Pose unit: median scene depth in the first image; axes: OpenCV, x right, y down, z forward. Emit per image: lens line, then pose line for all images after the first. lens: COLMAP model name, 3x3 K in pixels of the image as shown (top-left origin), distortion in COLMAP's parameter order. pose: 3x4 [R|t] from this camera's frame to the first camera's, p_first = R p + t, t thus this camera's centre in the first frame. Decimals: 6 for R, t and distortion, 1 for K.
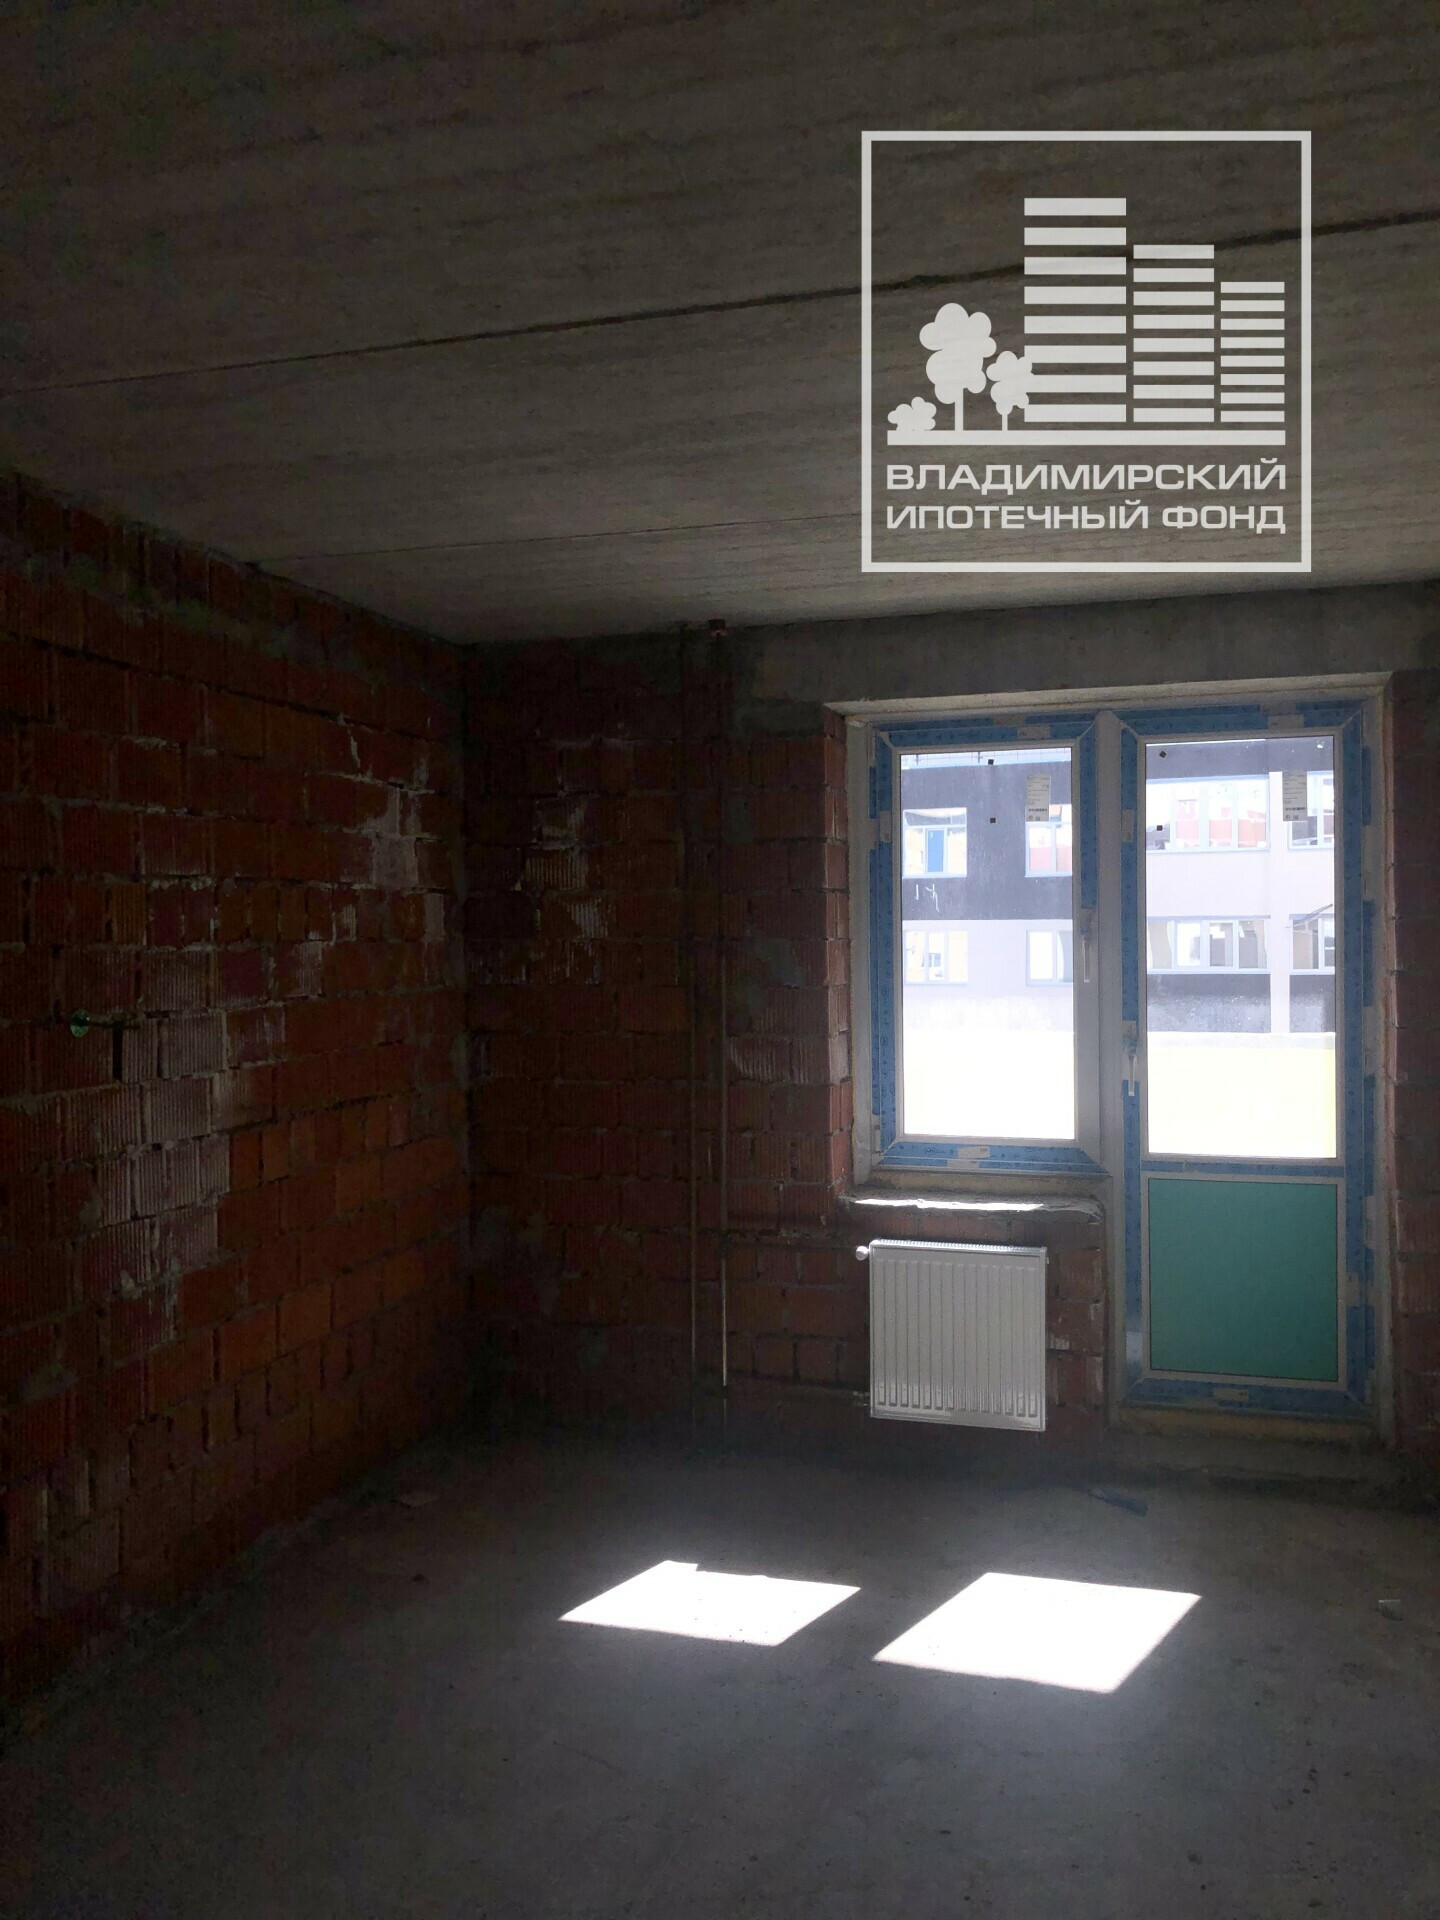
lens RADIAL K [[1592.7, 0, 716.3], [0, 1592.7, 948.9], [0, 0, 1]] dist [0.142578, -0.383718]
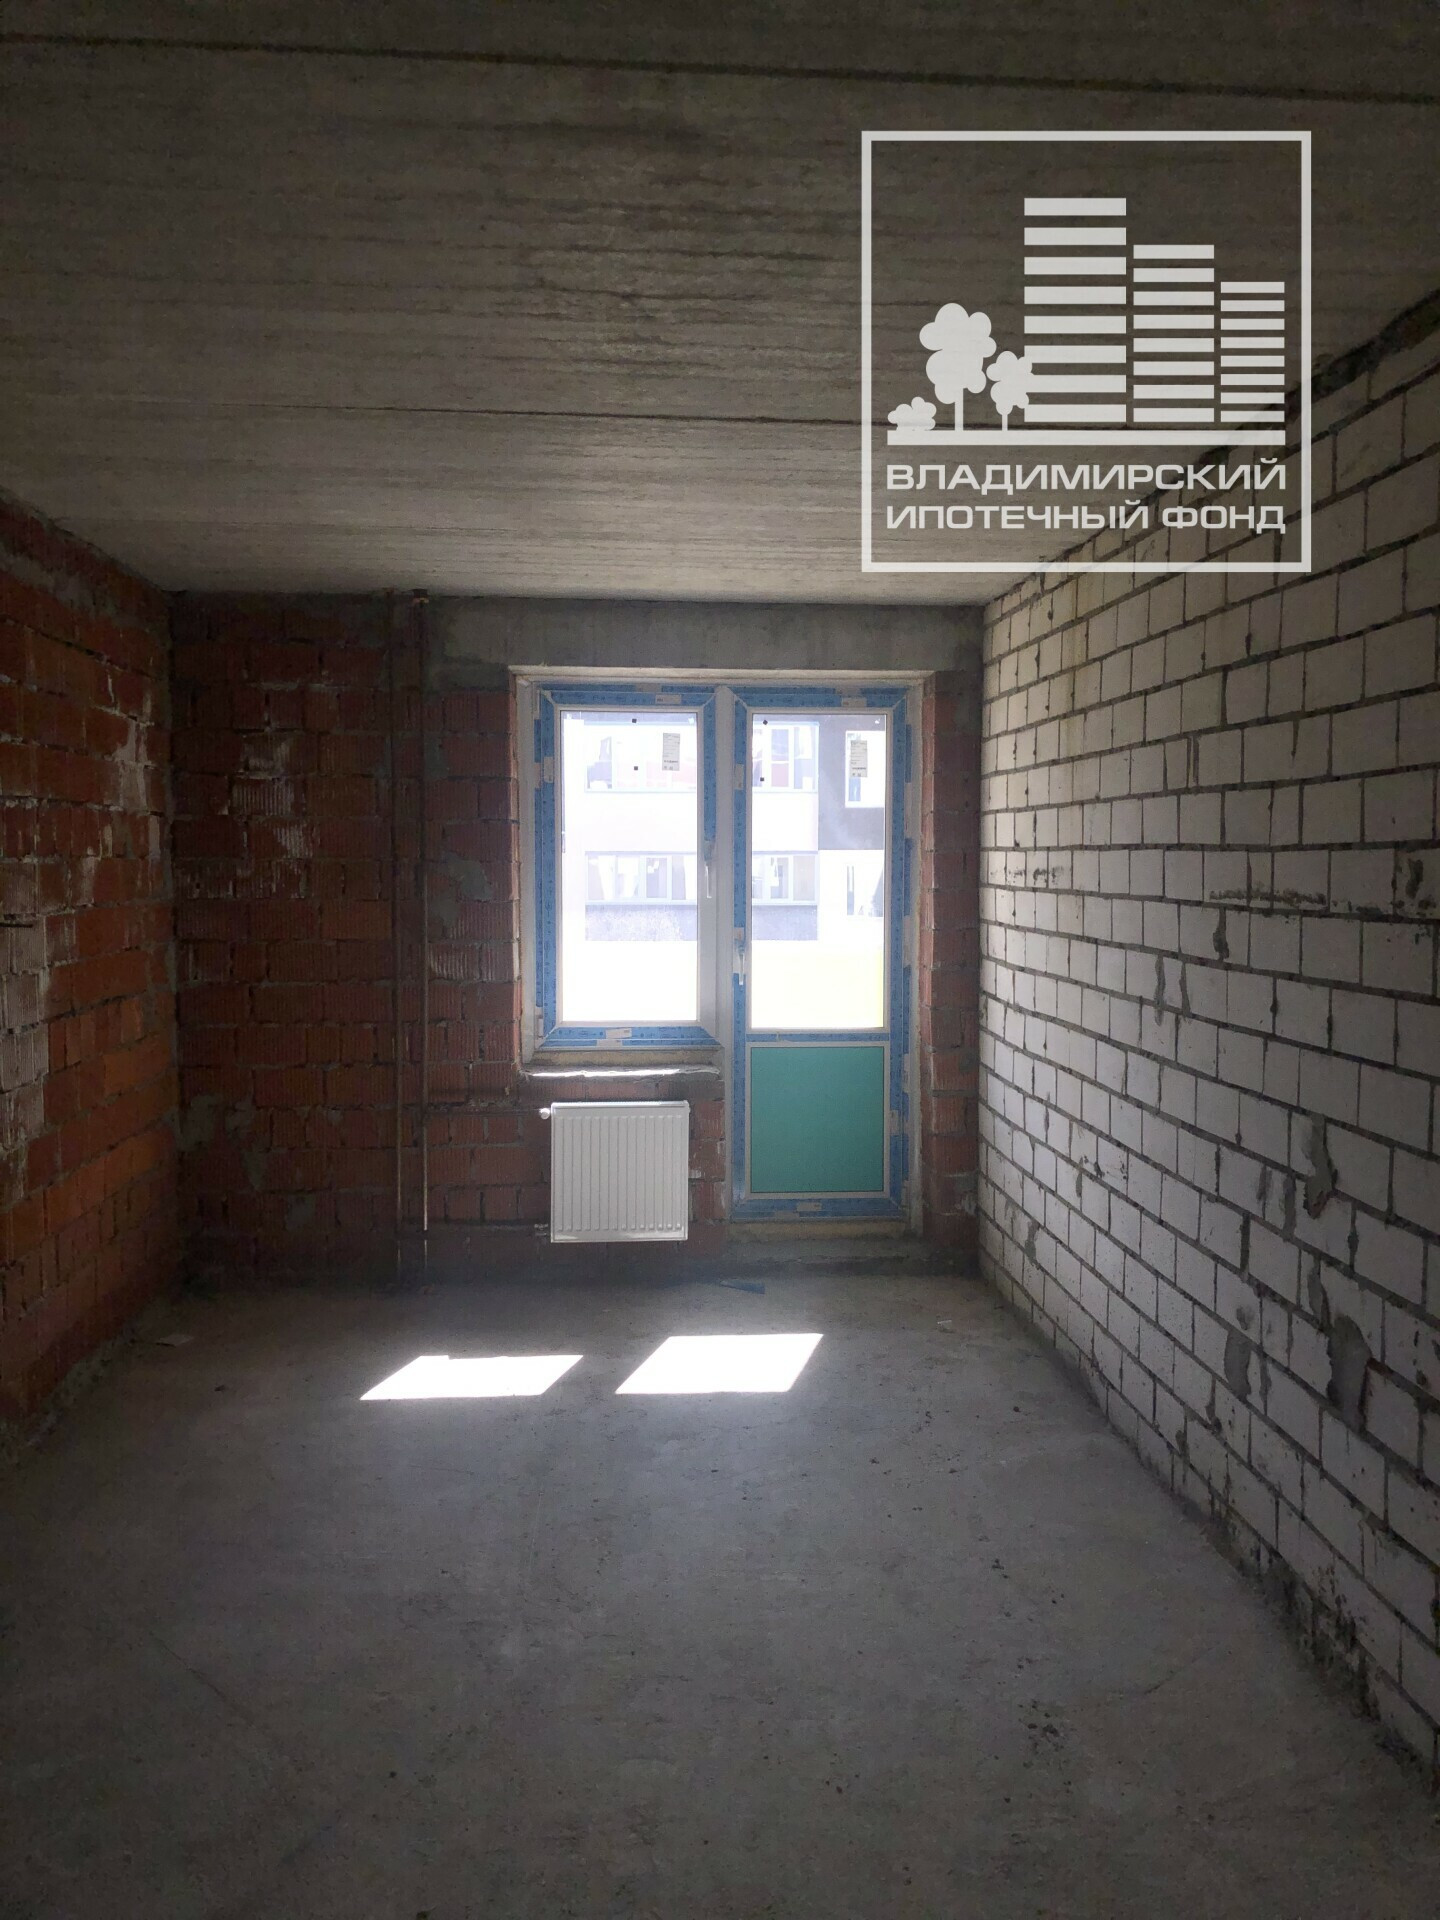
lens RADIAL K [[1599.2, 0, 733.4], [0, 1599.2, 948.5], [0, 0, 1]] dist [0.096517, -0.210631]
pose [[0.932413, -0.007490, 0.361316, -0.215791], [-0.007699, 0.999147, 0.040580, 0.009390], [-0.361311, -0.040619, 0.931560, -0.202945]]
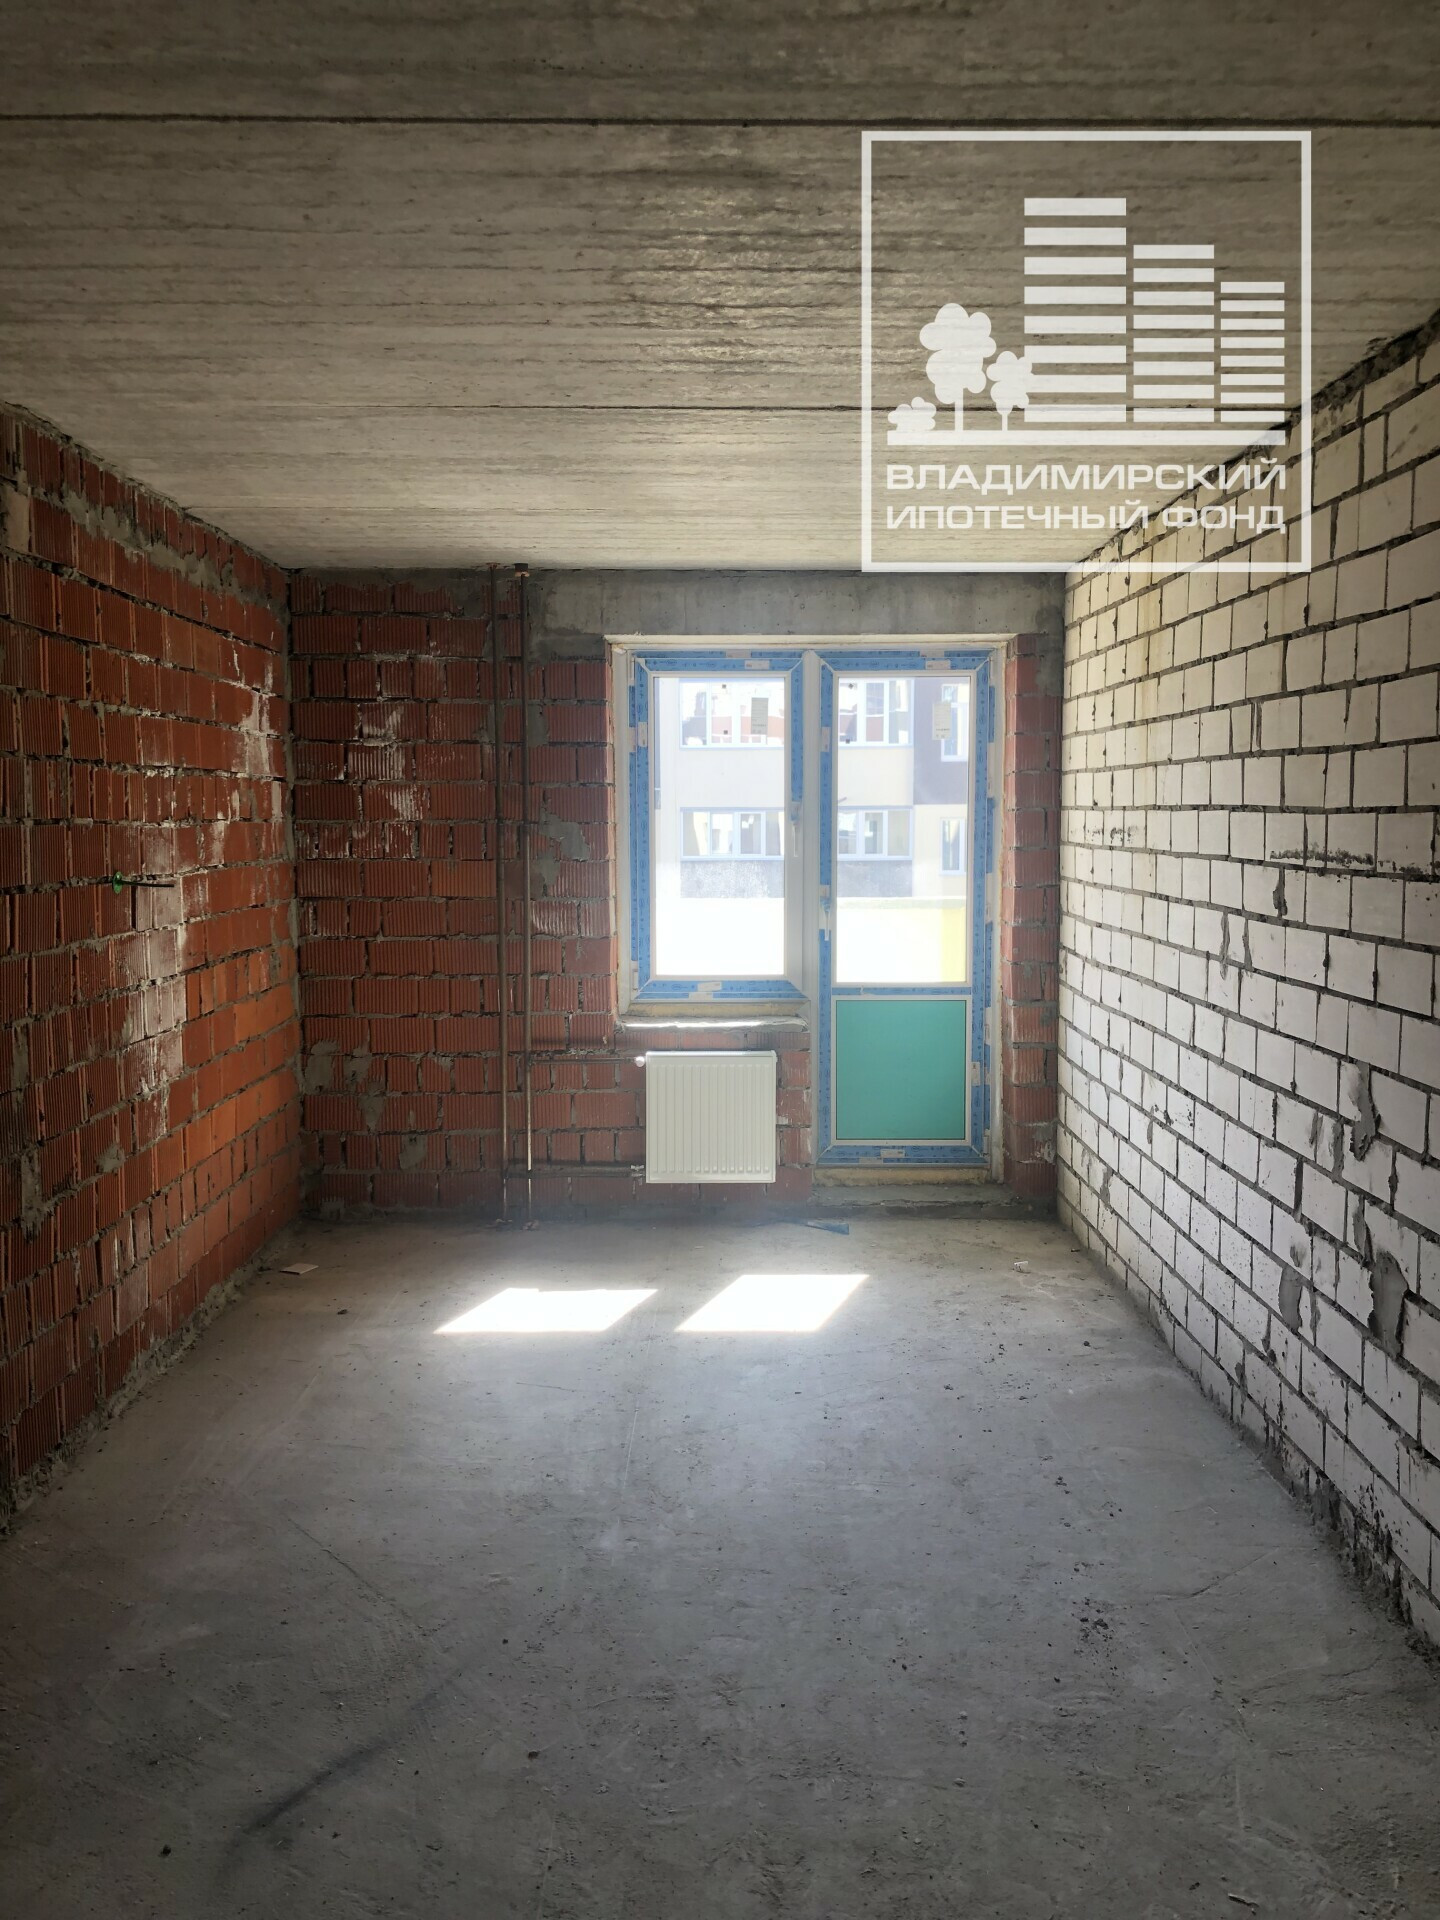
lens RADIAL K [[1592.7, 0, 716.3], [0, 1592.7, 948.9], [0, 0, 1]] dist [0.142578, -0.383718]
pose [[0.955494, -0.016964, 0.294521, -0.227141], [-0.003716, 0.997574, 0.069515, 0.005616], [-0.294986, -0.067516, 0.953113, -0.253149]]
